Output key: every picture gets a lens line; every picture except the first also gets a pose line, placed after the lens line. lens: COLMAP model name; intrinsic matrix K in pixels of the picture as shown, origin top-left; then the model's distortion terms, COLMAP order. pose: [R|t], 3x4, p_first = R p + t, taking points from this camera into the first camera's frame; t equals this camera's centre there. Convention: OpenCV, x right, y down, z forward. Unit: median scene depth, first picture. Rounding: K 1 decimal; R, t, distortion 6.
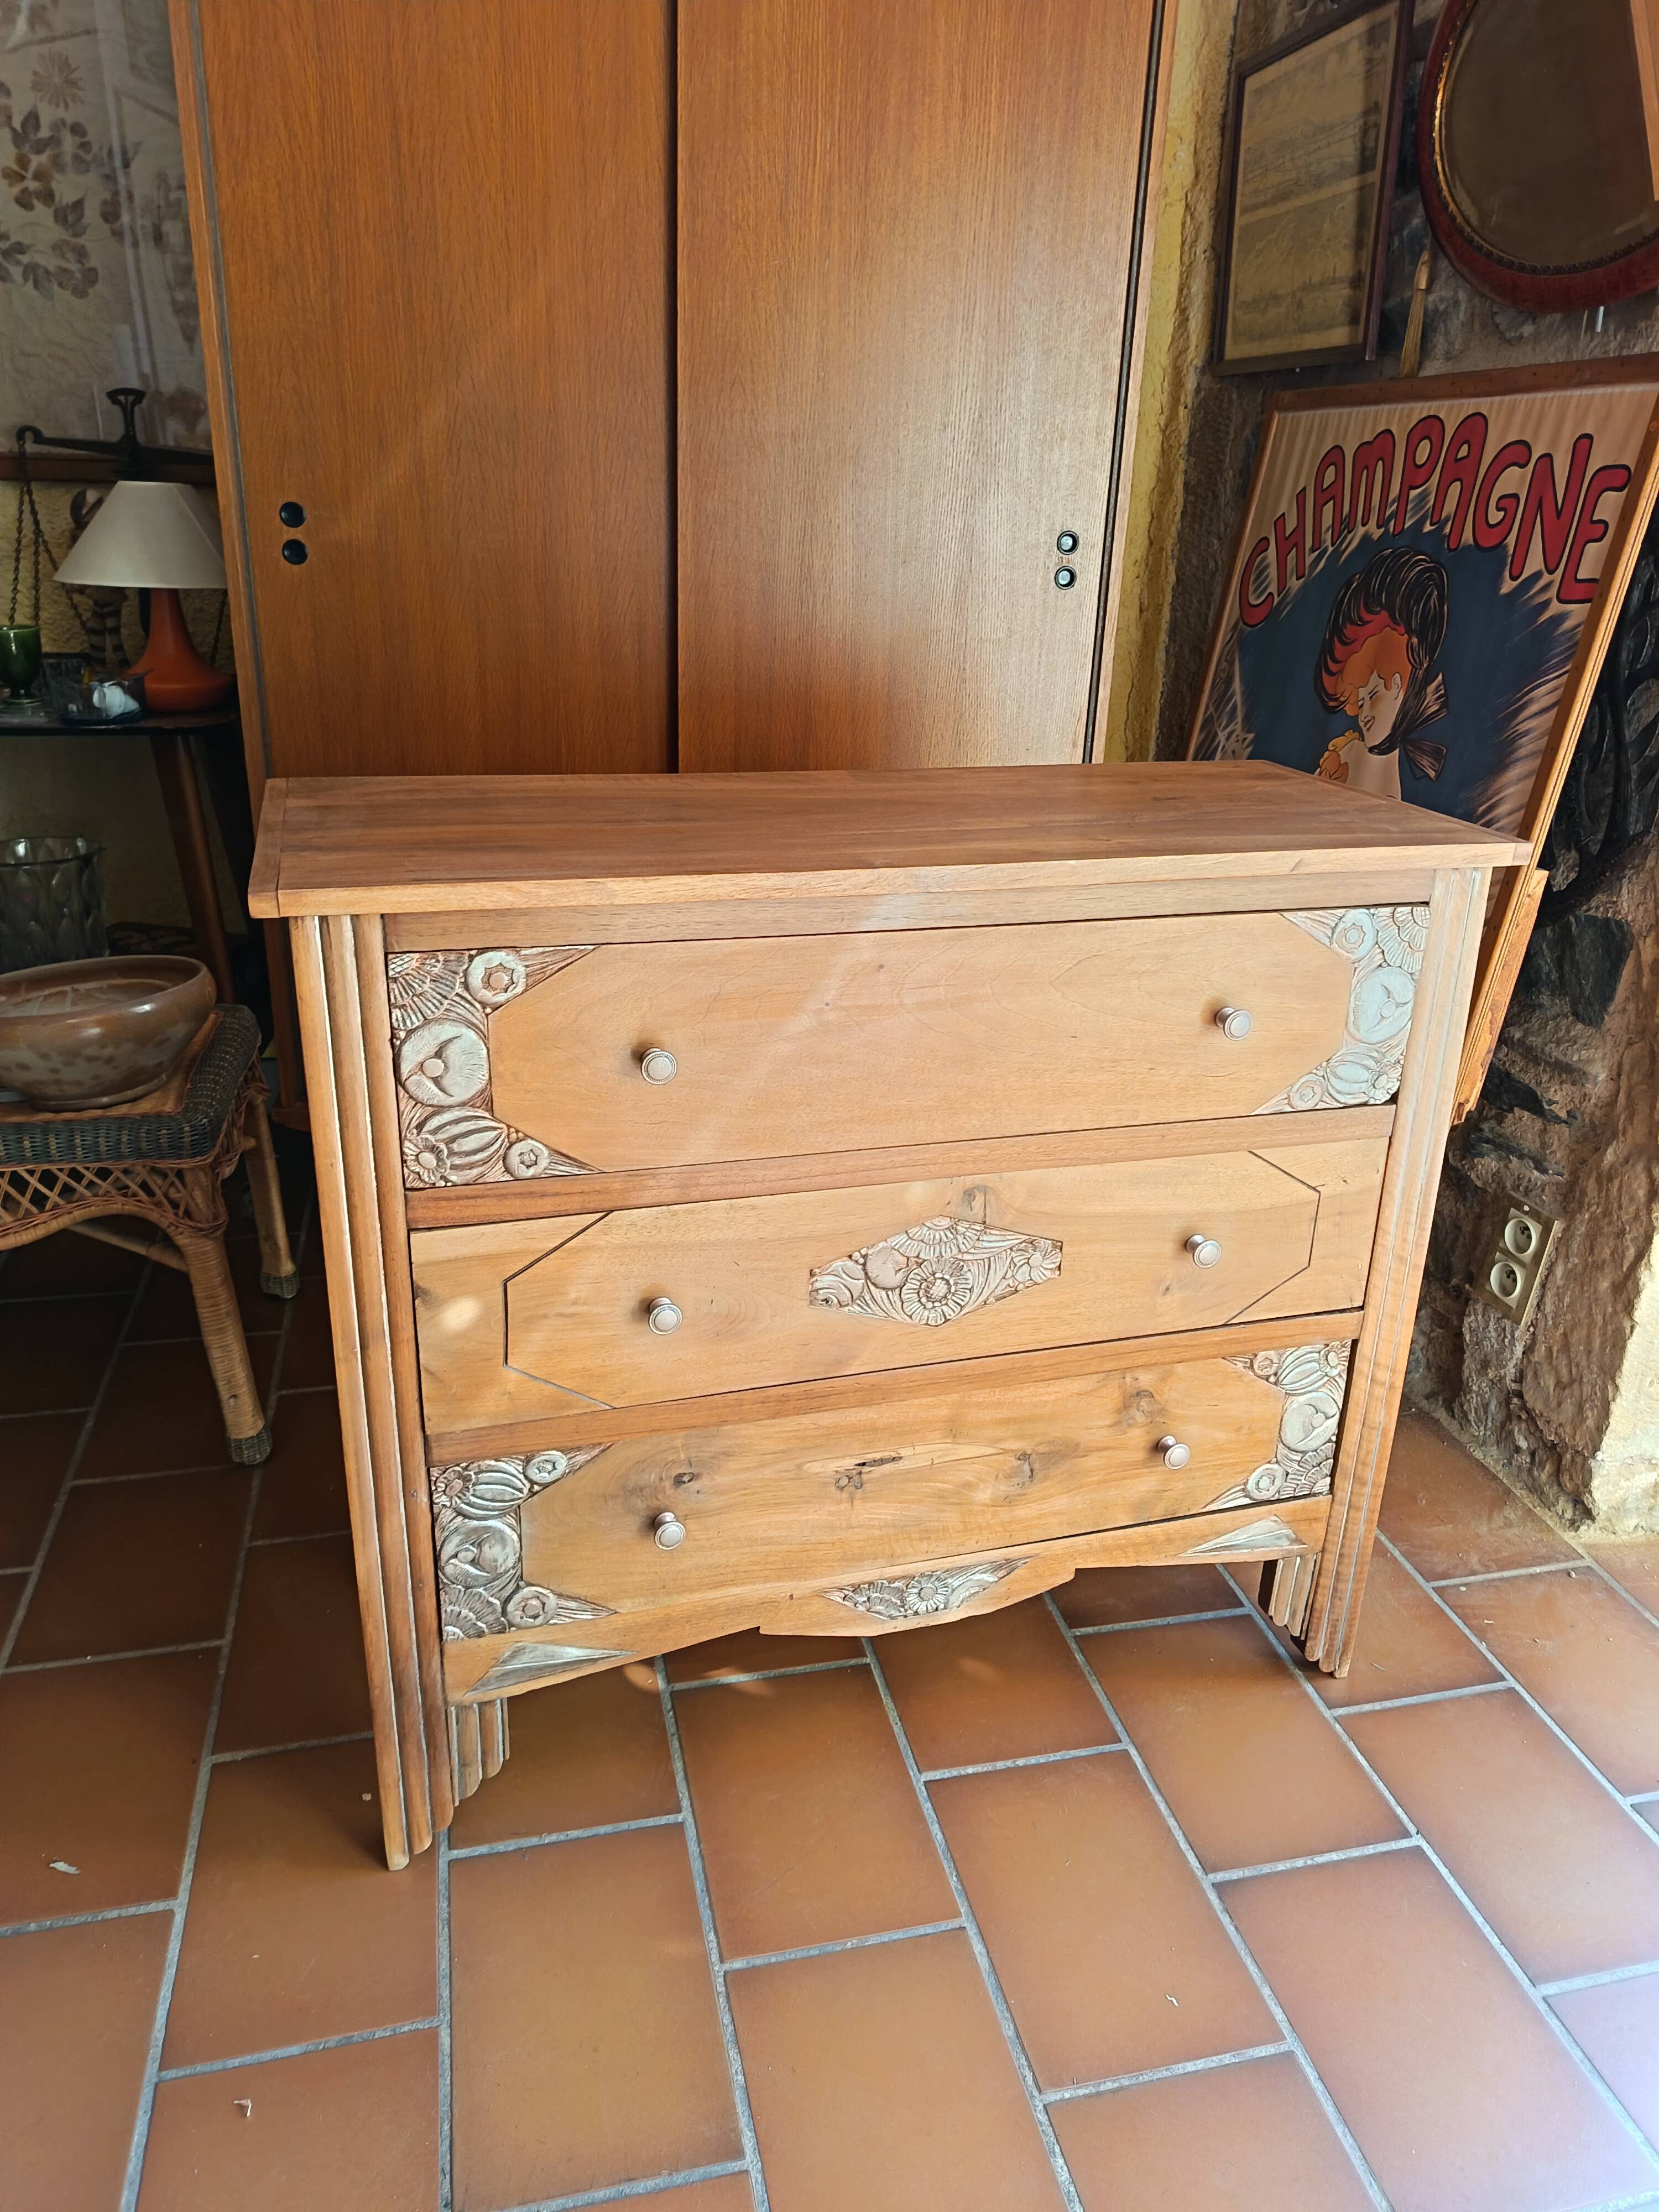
lens RADIAL K [[1544.3, 0, 831.7], [0, 1544.3, 1094.6], [0, 0, 1]] dist [0.038165, -0.046074]
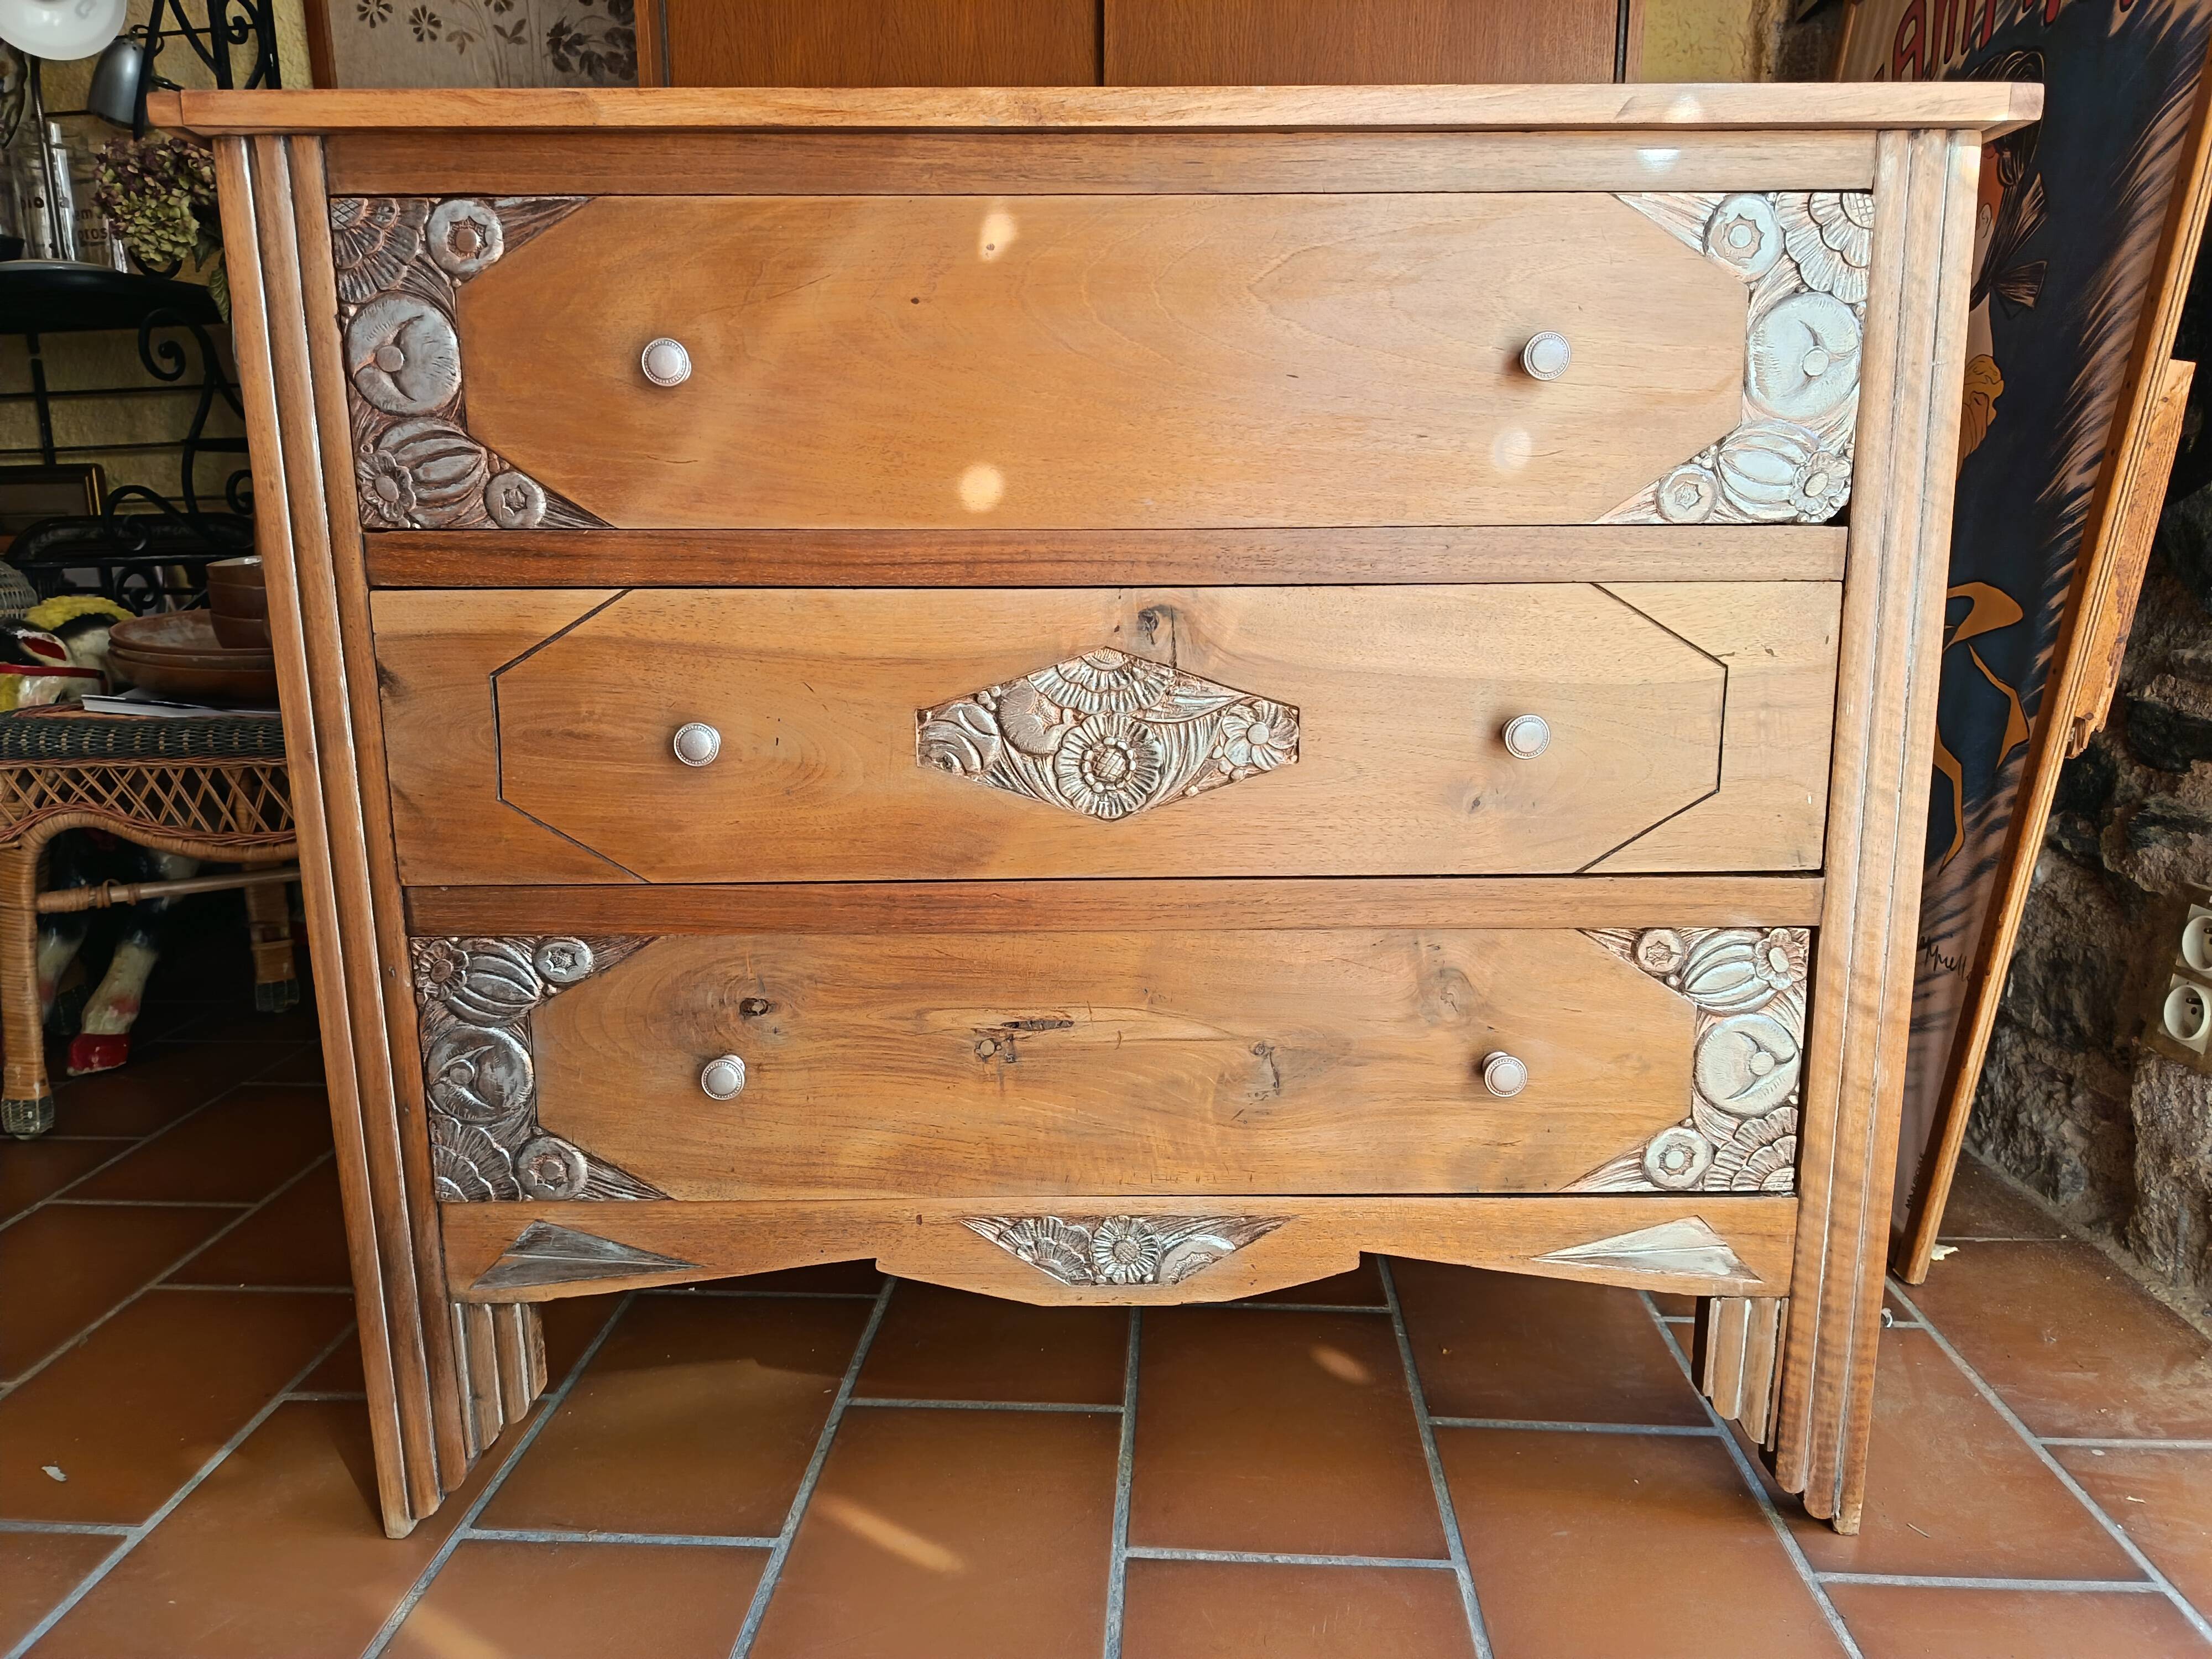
lens RADIAL K [[1539.4, 0, 1104.7], [0, 1539.4, 830.7], [0, 0, 1]] dist [0.046615, -0.056712]
pose [[0.957365, 0.017181, -0.288370, 0.252055], [-0.067354, 0.983994, -0.164985, 0.255266], [0.280920, 0.177374, 0.943198, 0.319180]]
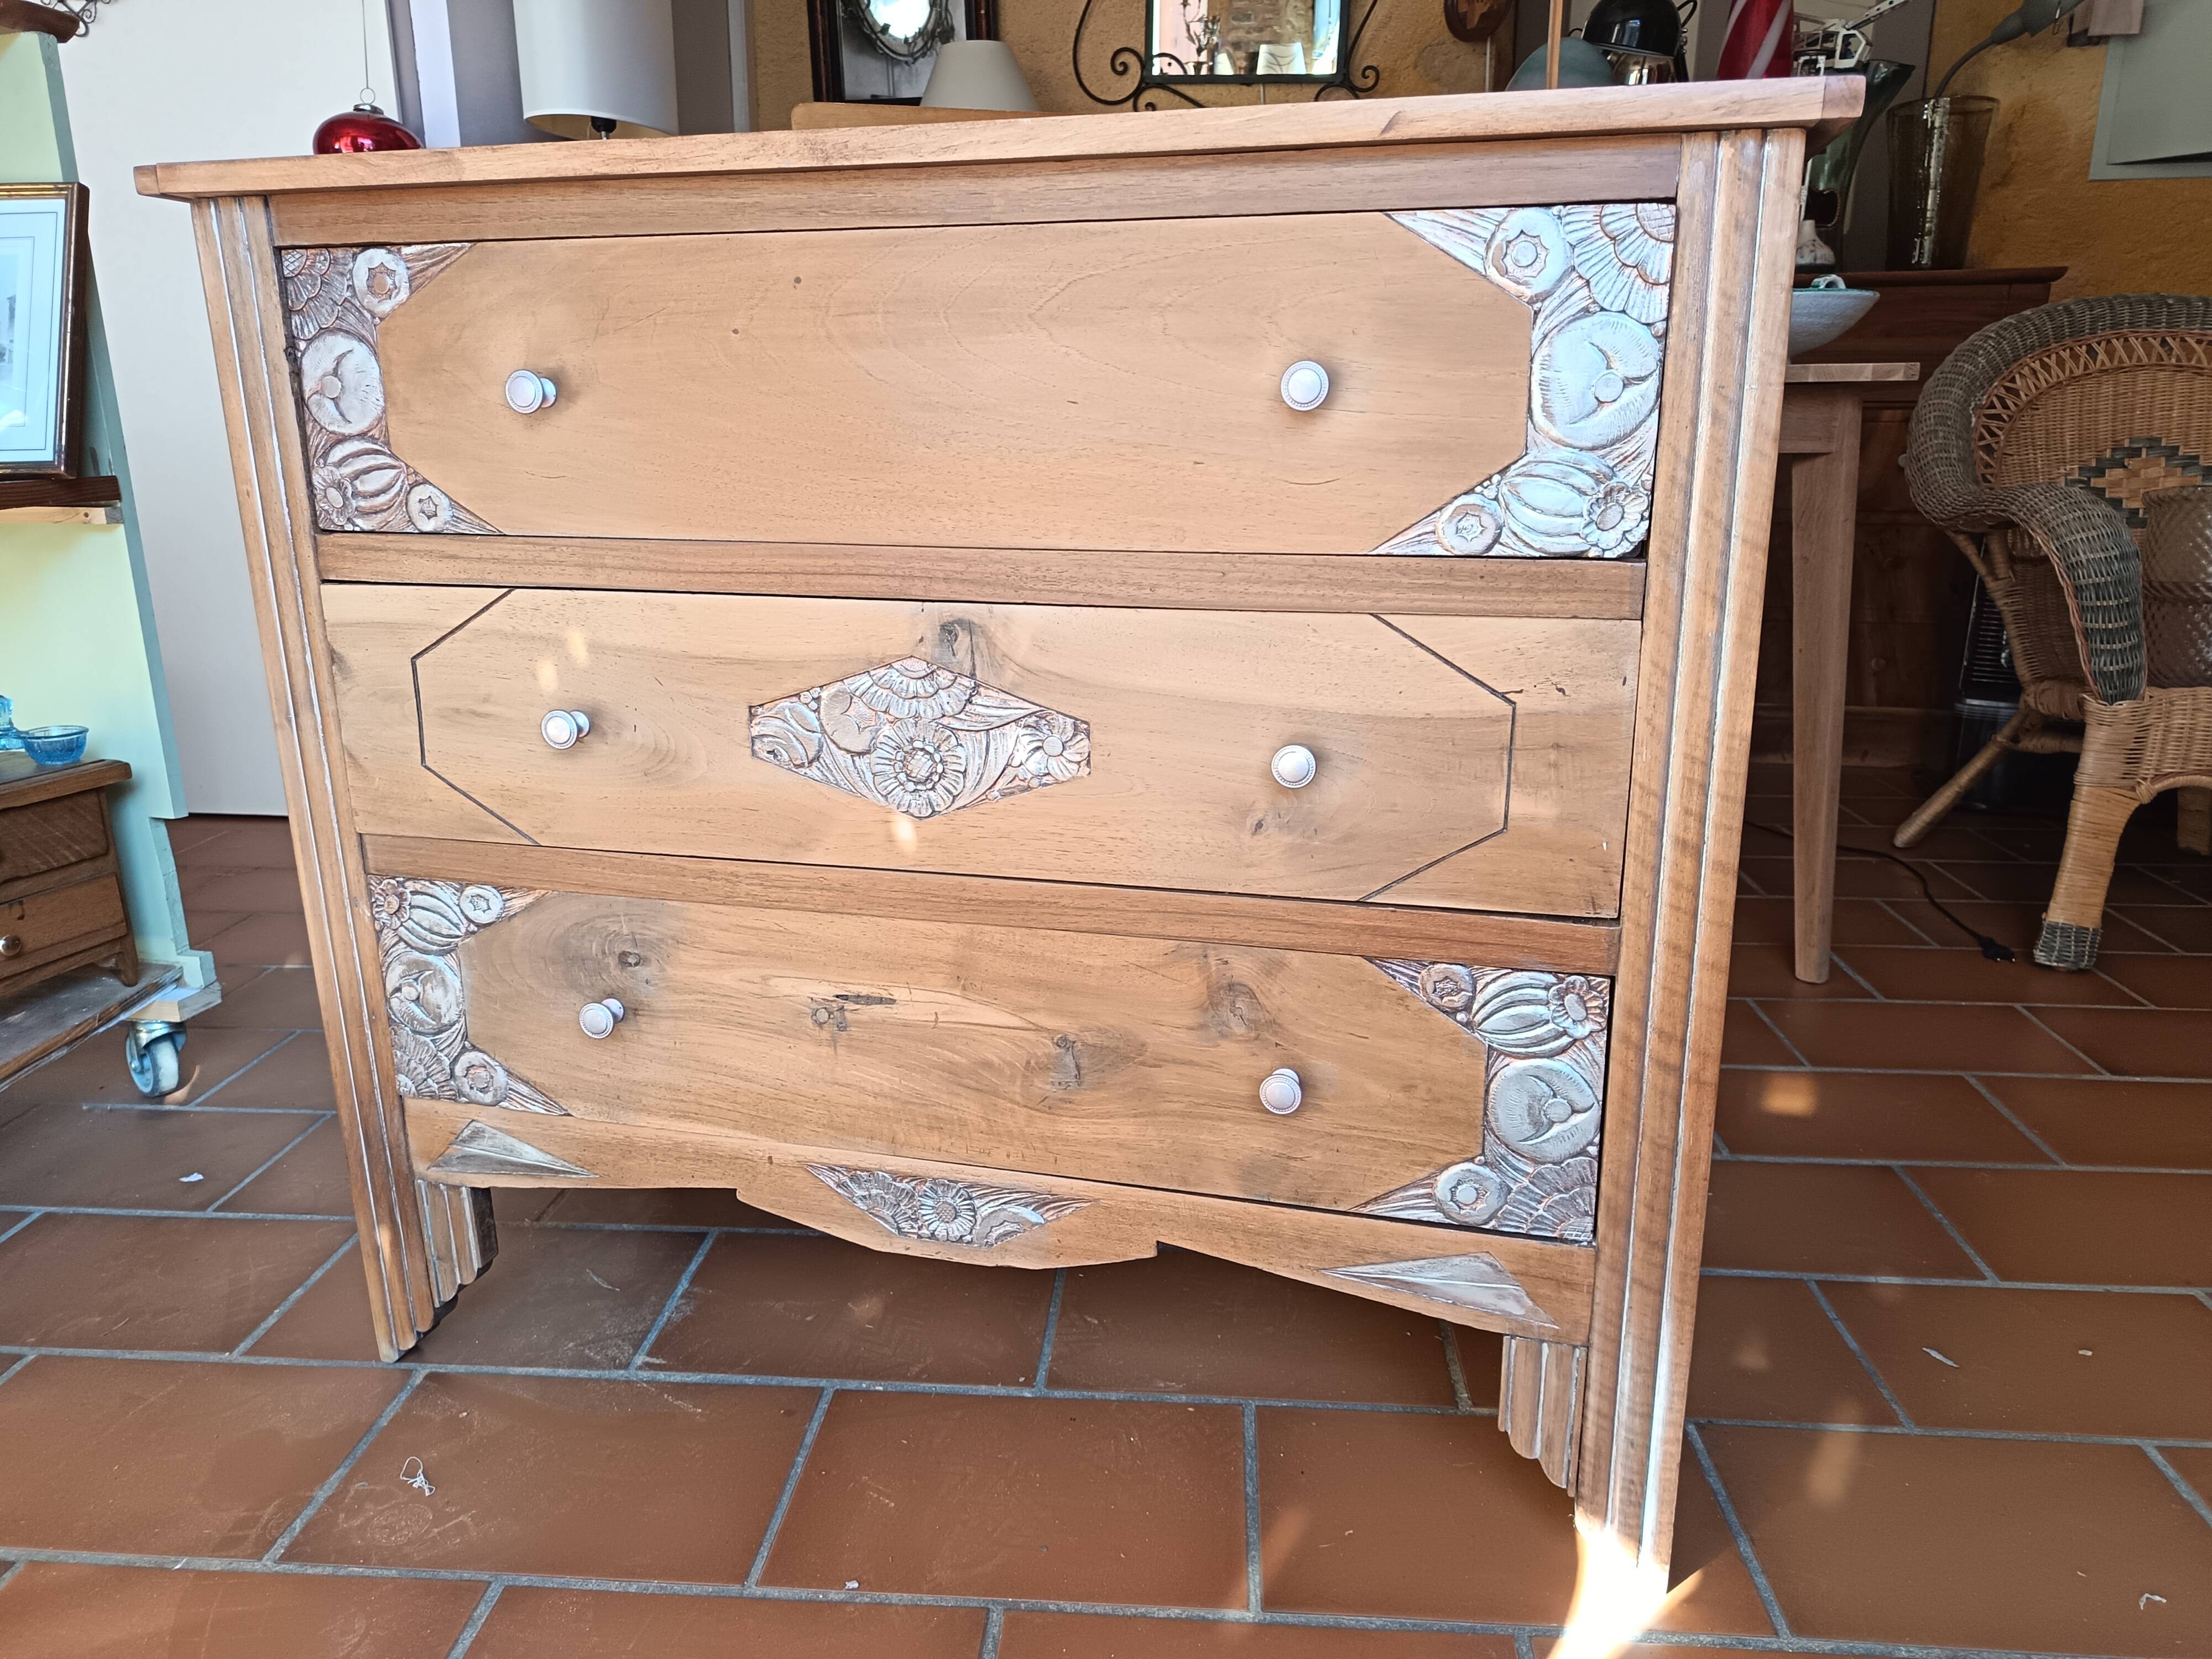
lens RADIAL K [[1532.1, 0, 1106.4], [0, 1532.1, 835.5], [0, 0, 1]] dist [0.070122, -0.111052]
pose [[0.849615, 0.102600, -0.517327, 0.500616], [-0.159546, 0.984935, -0.066687, 0.182965], [0.502692, 0.139196, 0.853185, 0.386053]]
